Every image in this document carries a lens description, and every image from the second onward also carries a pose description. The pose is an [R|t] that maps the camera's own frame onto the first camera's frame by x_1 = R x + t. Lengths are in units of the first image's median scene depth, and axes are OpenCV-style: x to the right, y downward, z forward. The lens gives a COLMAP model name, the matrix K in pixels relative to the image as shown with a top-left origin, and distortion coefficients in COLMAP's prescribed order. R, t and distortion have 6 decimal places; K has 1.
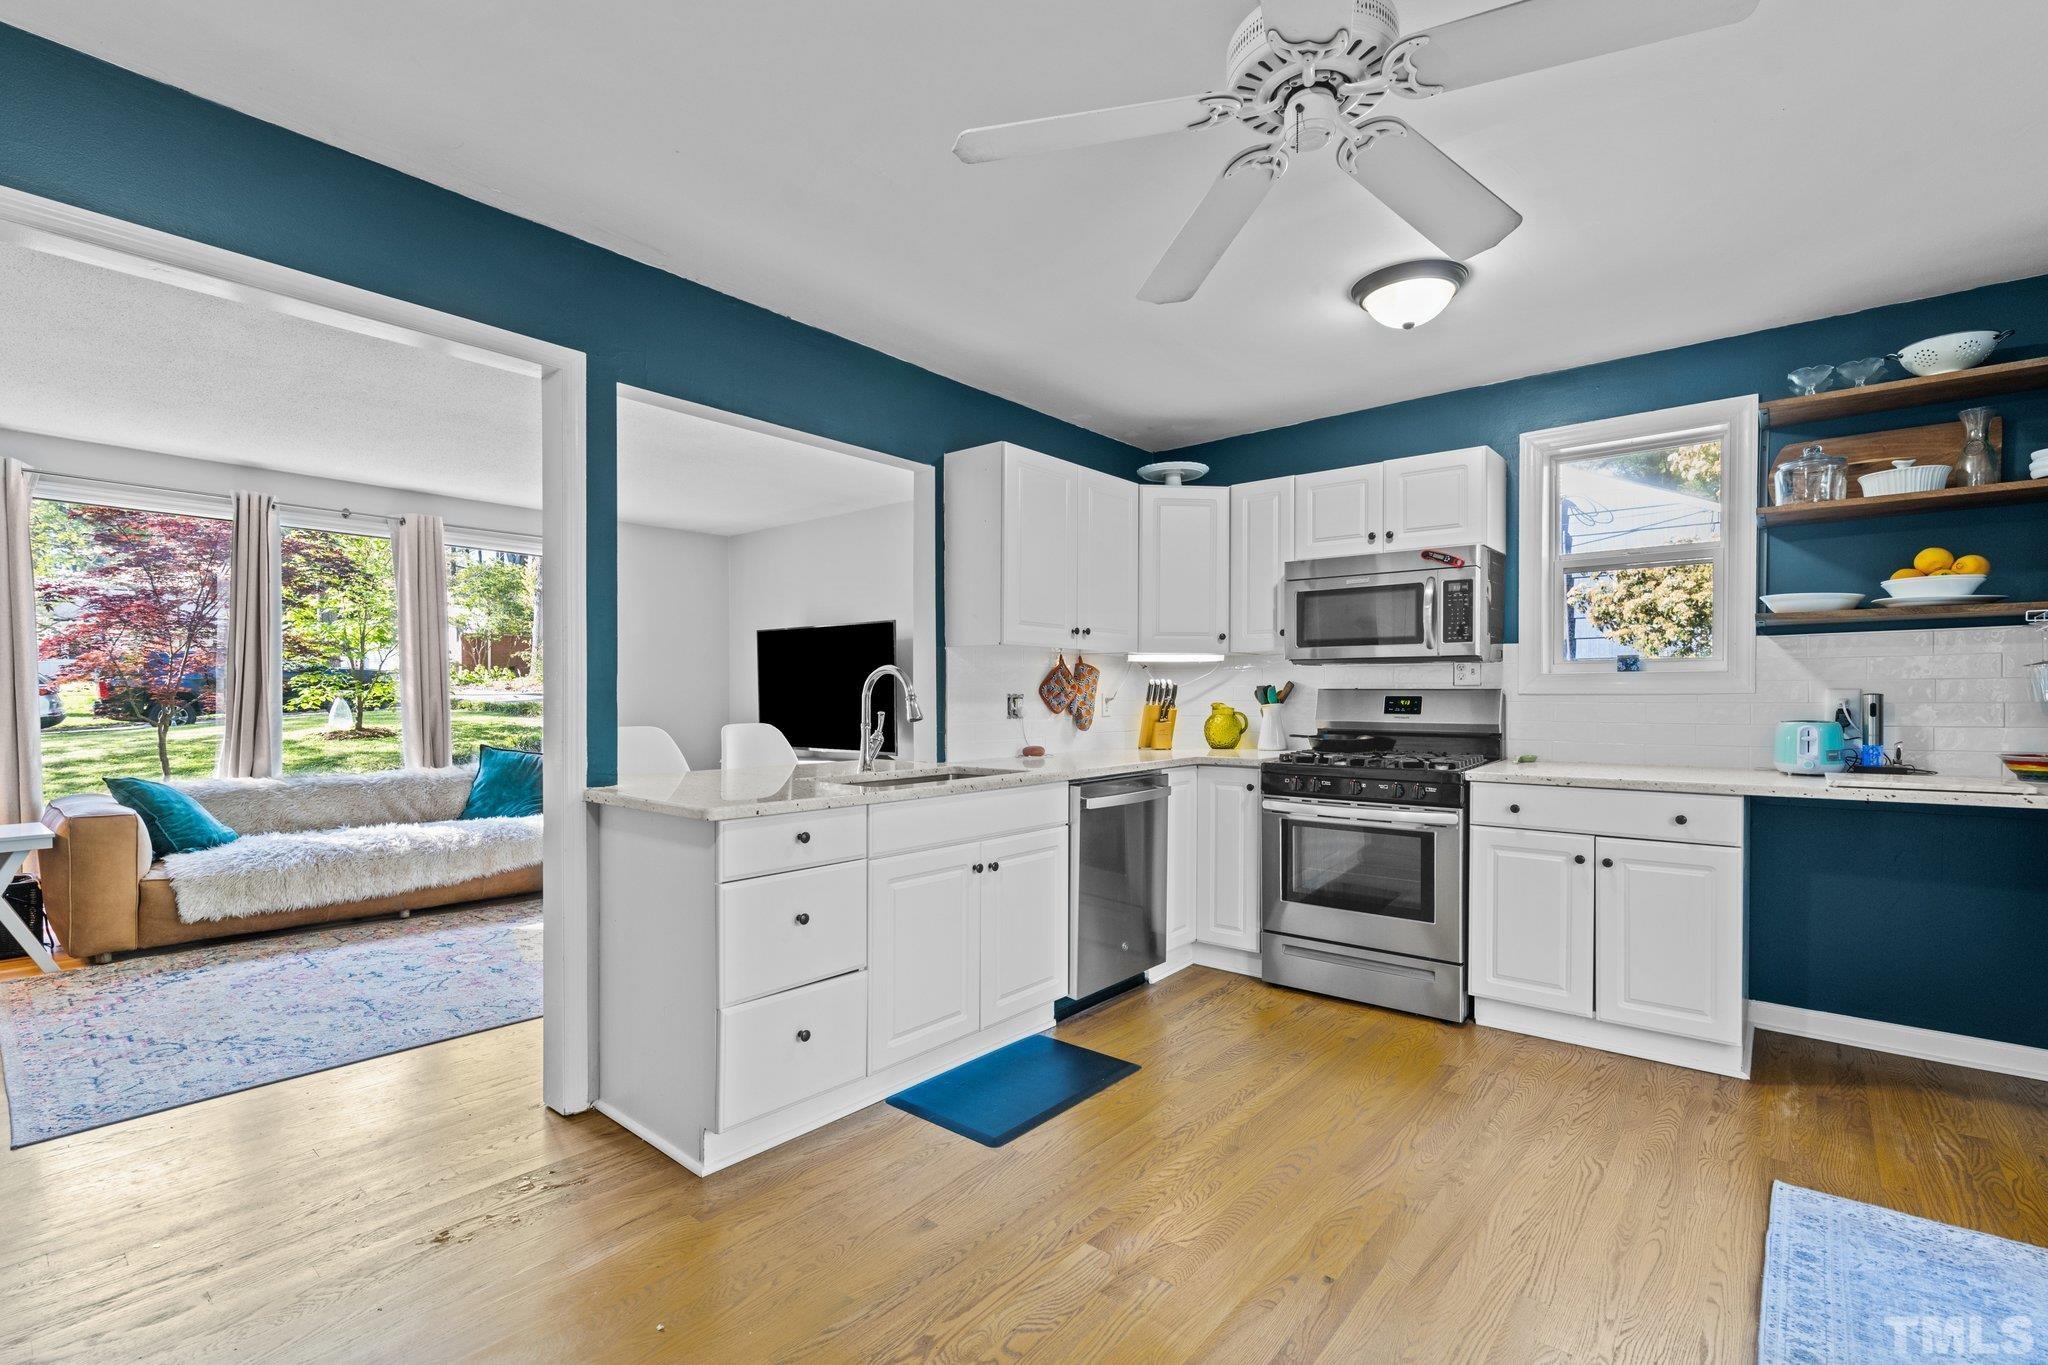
lens RADIAL K [[911.5, 0, 1024.0], [0, 911.5, 682.5], [0, 0, 1]] dist [-0.000867, -0.000046]
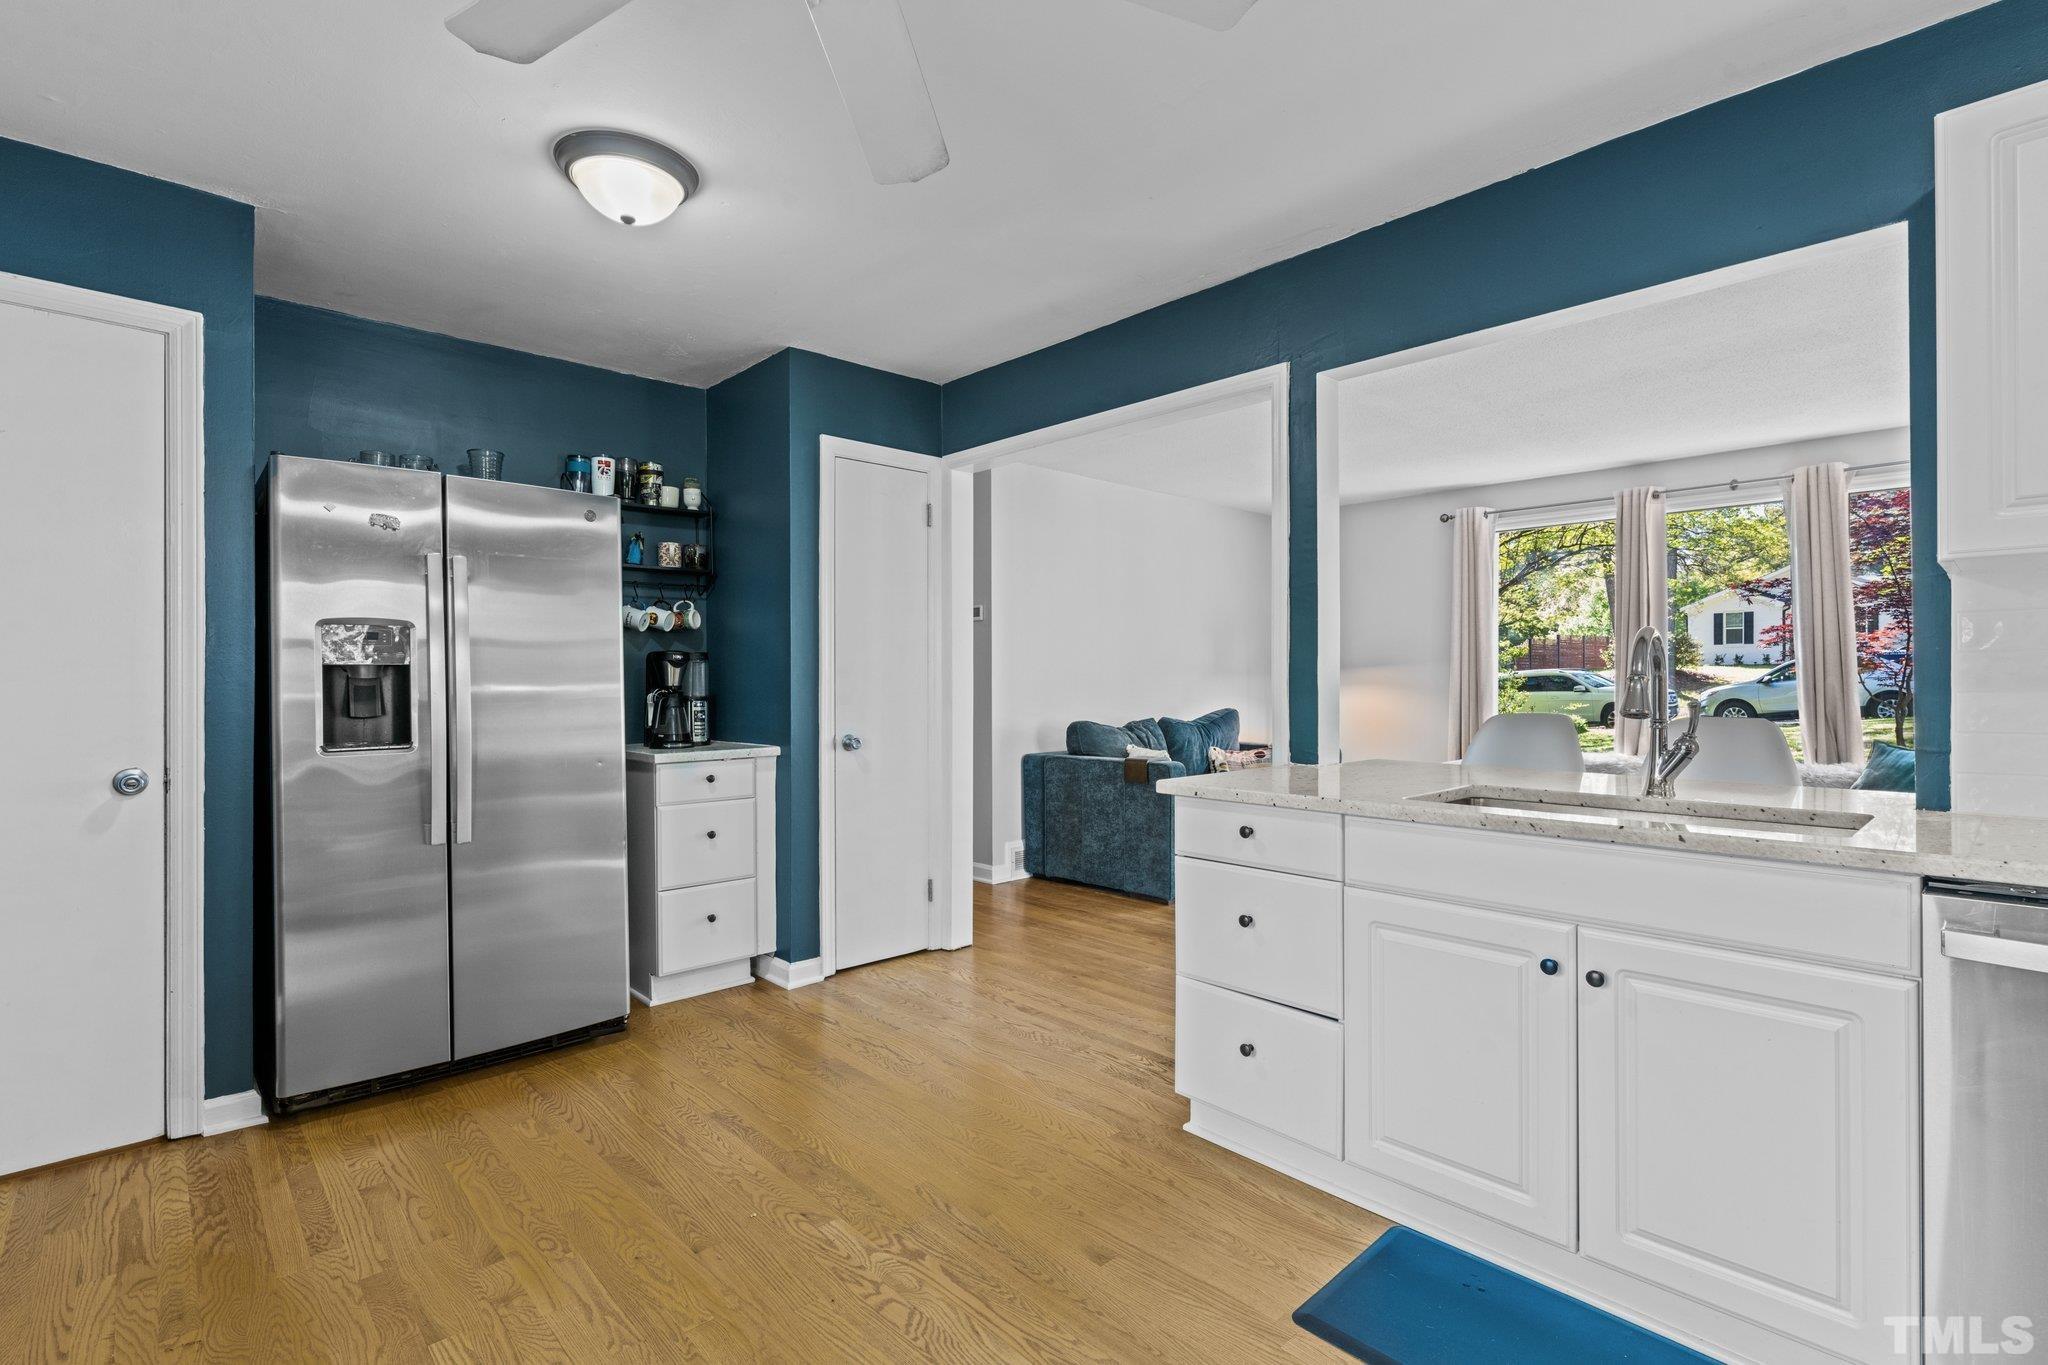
lens RADIAL K [[942.7, 0, 1024.0], [0, 942.7, 682.5], [0, 0, 1]] dist [0.046232, 0.000035]
pose [[-0.103146, -0.002256, -0.994664, 0.667245], [0.016591, 0.999854, -0.003988, 0.017031], [0.994528, -0.016914, -0.103093, 0.801841]]
